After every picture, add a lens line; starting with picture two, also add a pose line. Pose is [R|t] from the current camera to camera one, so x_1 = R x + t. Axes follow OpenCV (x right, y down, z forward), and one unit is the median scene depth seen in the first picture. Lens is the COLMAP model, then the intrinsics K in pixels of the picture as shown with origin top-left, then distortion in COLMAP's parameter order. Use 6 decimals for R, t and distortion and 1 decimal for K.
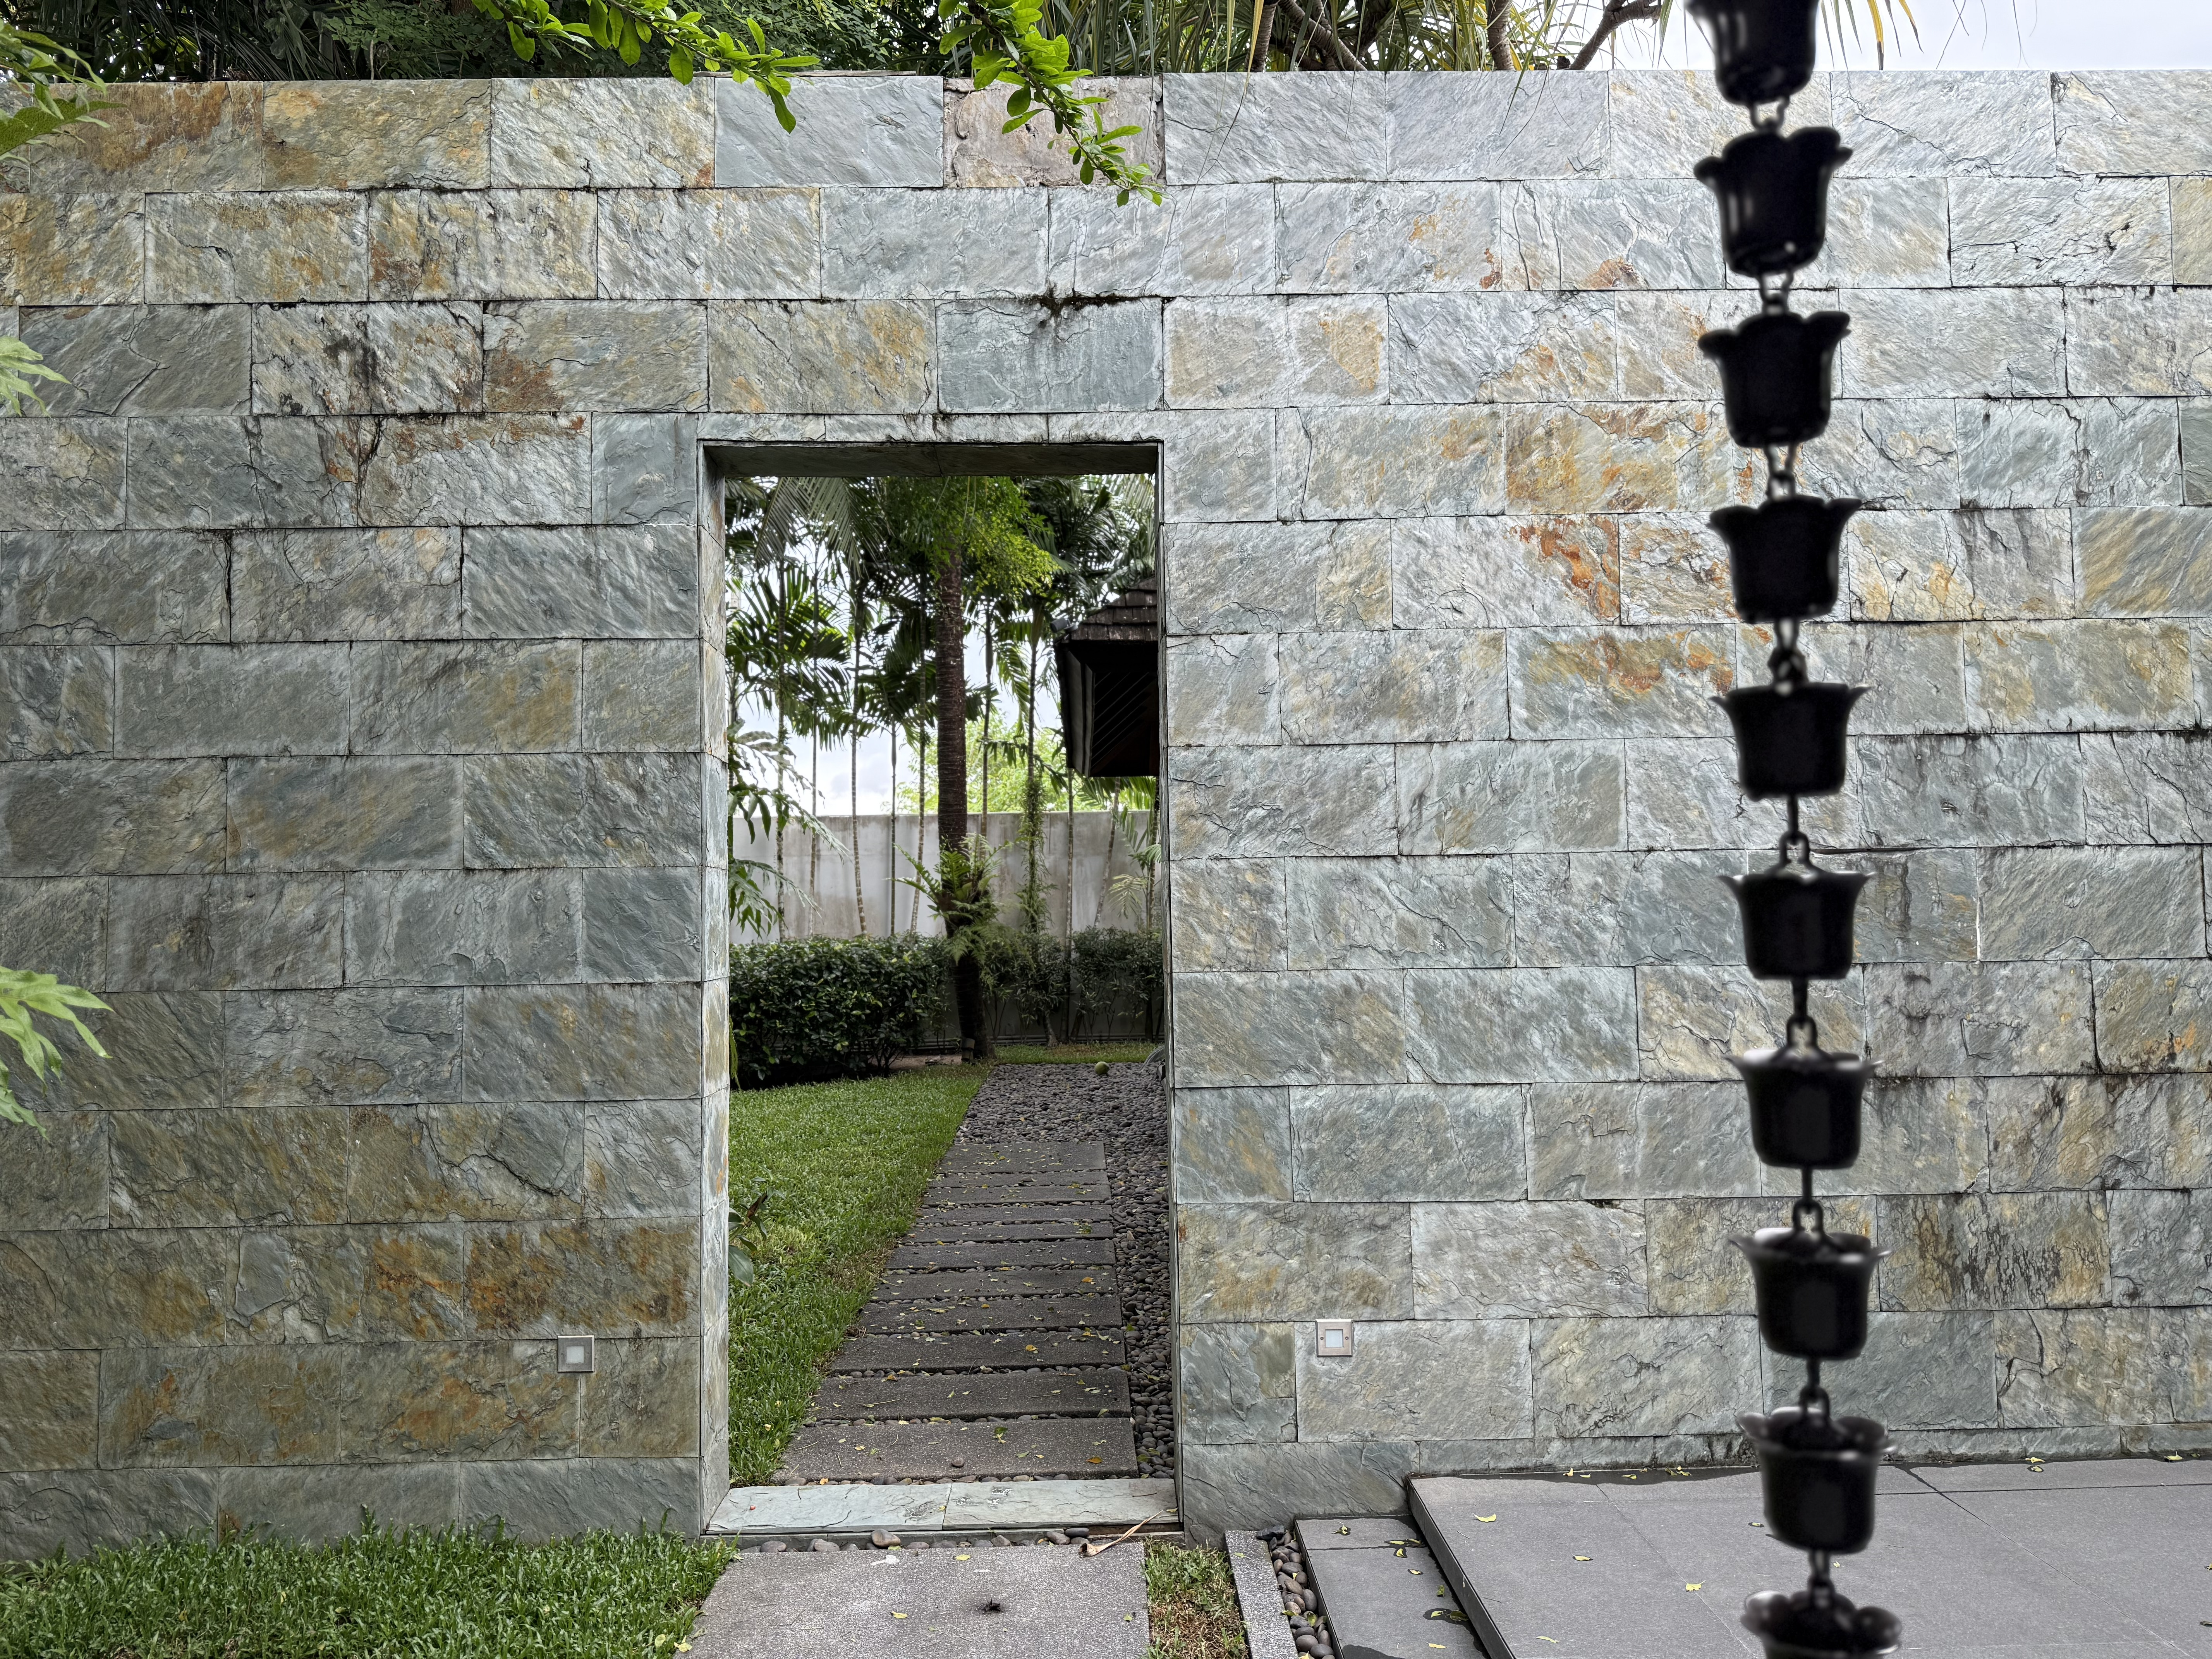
lens RADIAL K [[1532.3, 0, 1151.7], [0, 1532.3, 826.7], [0, 0, 1]] dist [0.044600, -0.058157]
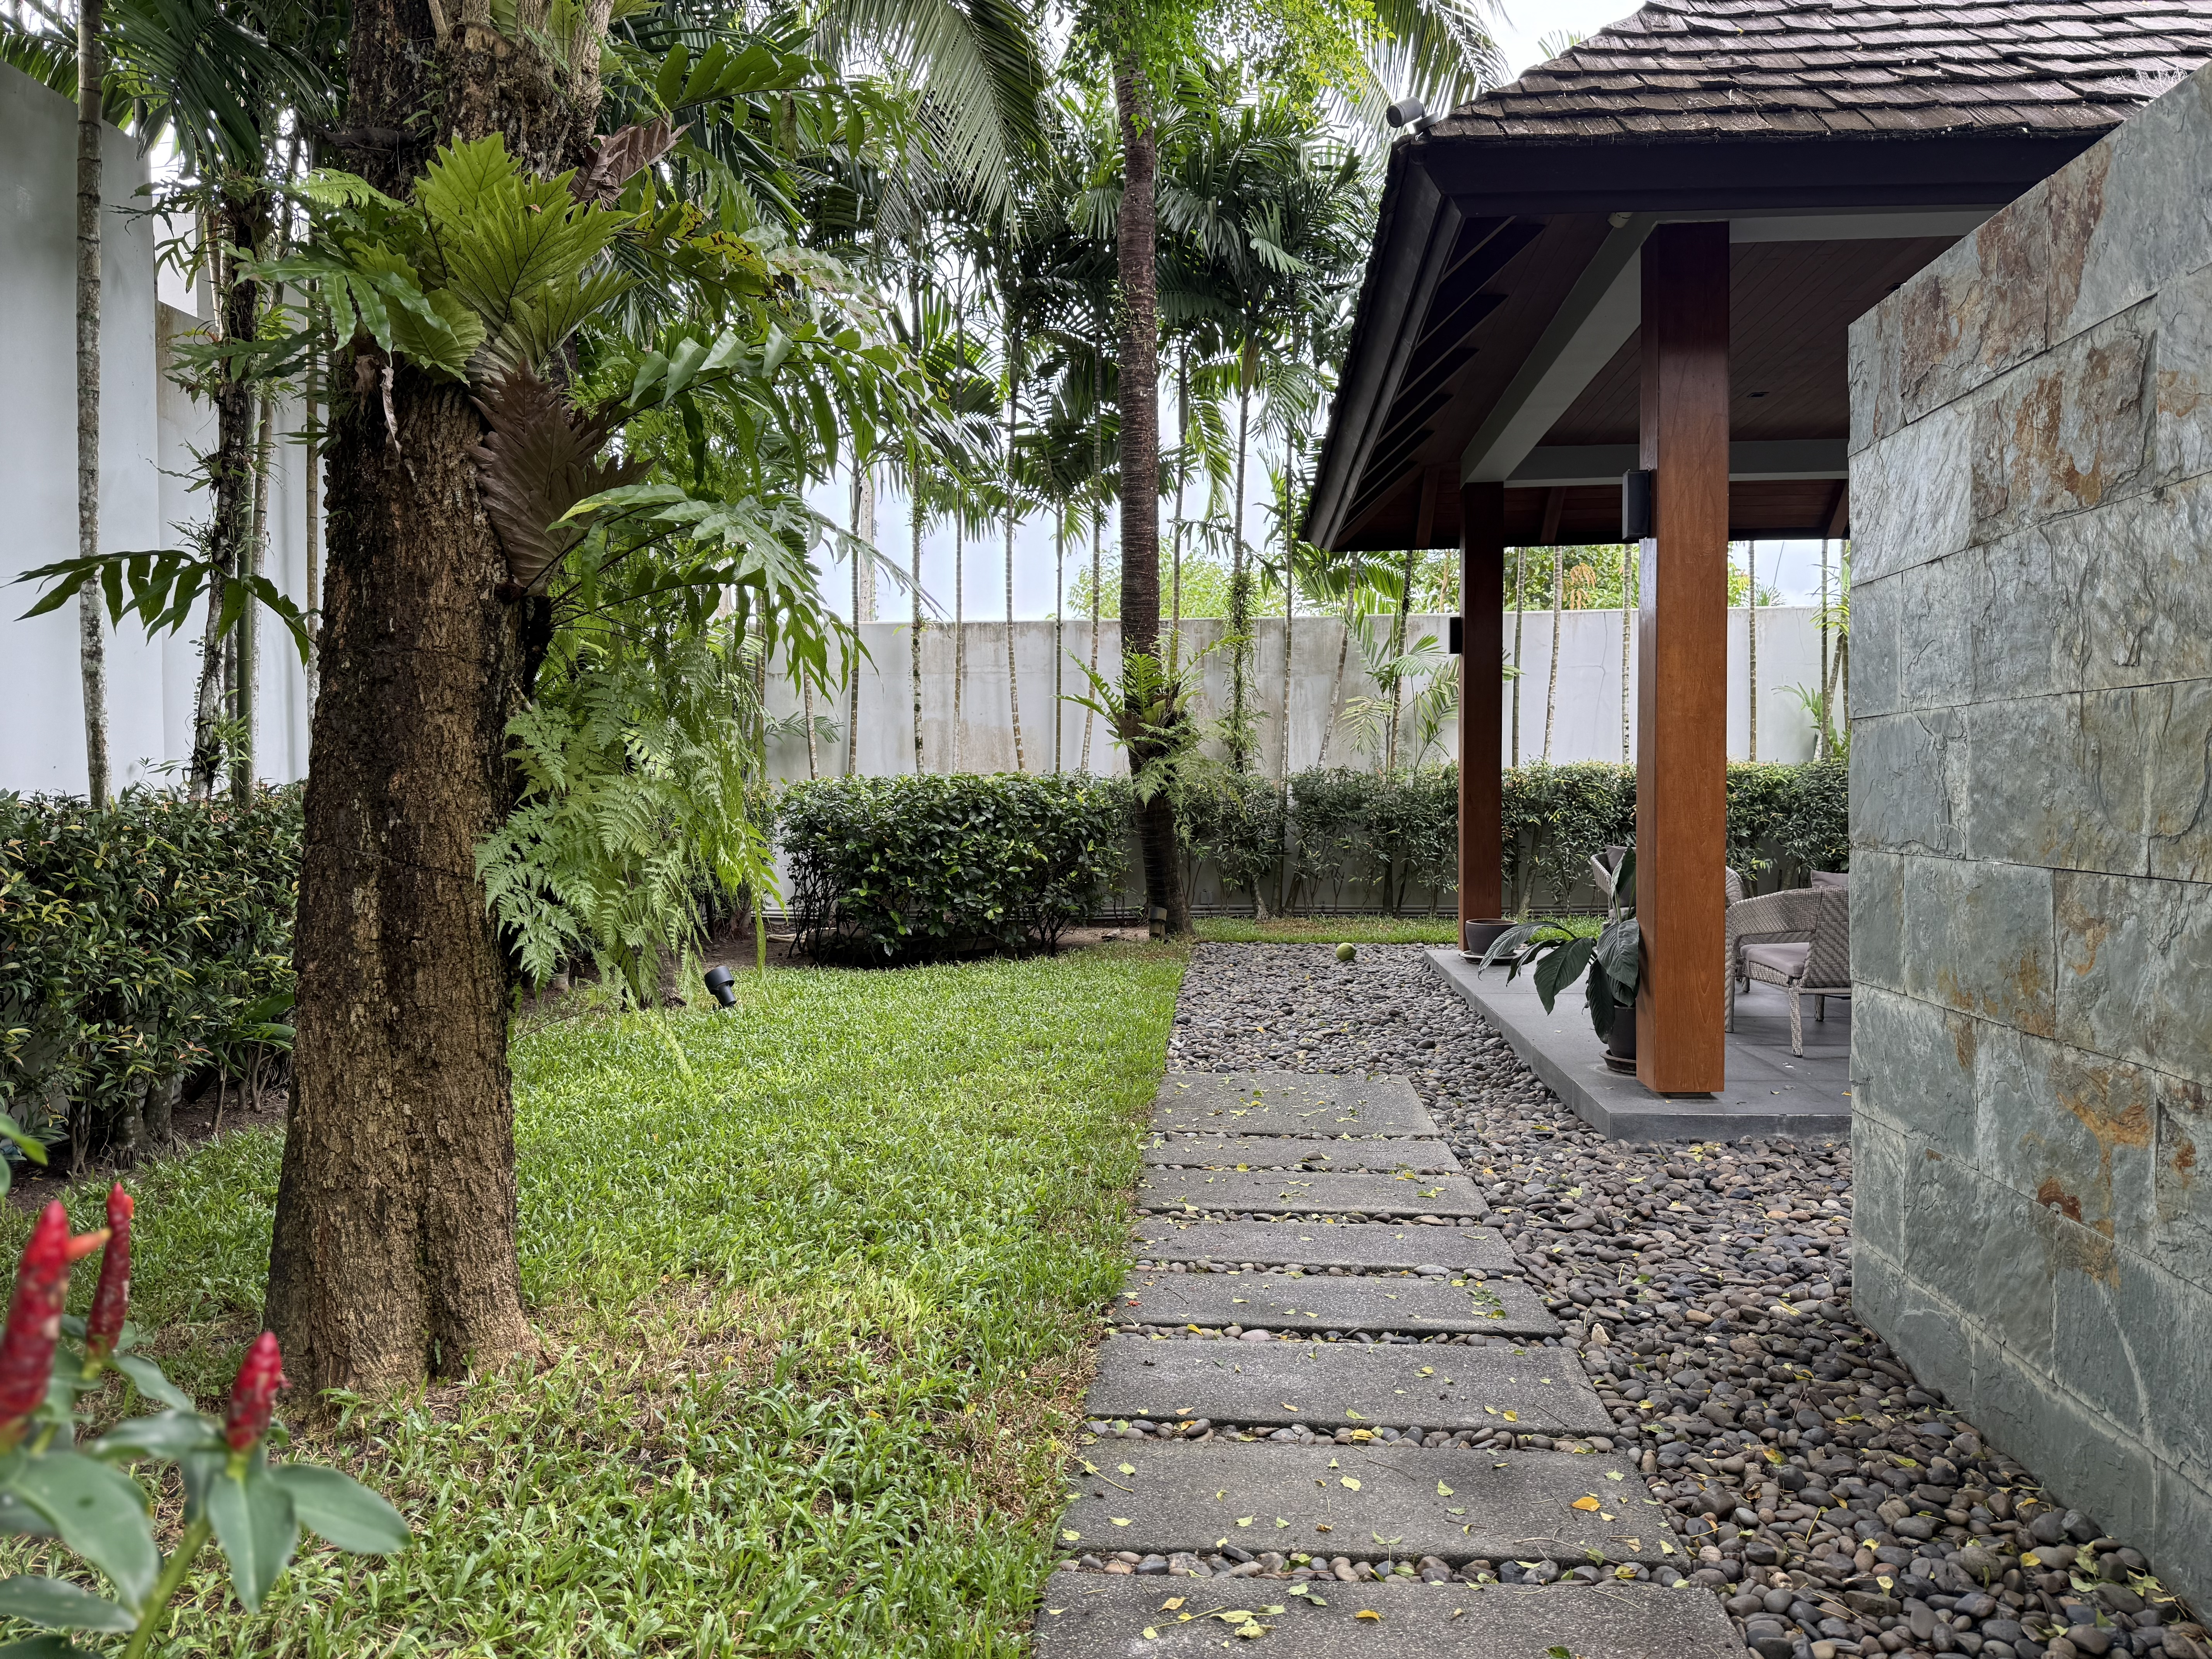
lens RADIAL K [[1532.3, 0, 1151.7], [0, 1532.3, 826.7], [0, 0, 1]] dist [0.044600, -0.058157]
pose [[0.995174, 0.014991, -0.096977, -0.045761], [-0.006854, 0.996468, 0.083699, 0.032040], [0.097889, -0.082630, 0.991761, 0.230273]]
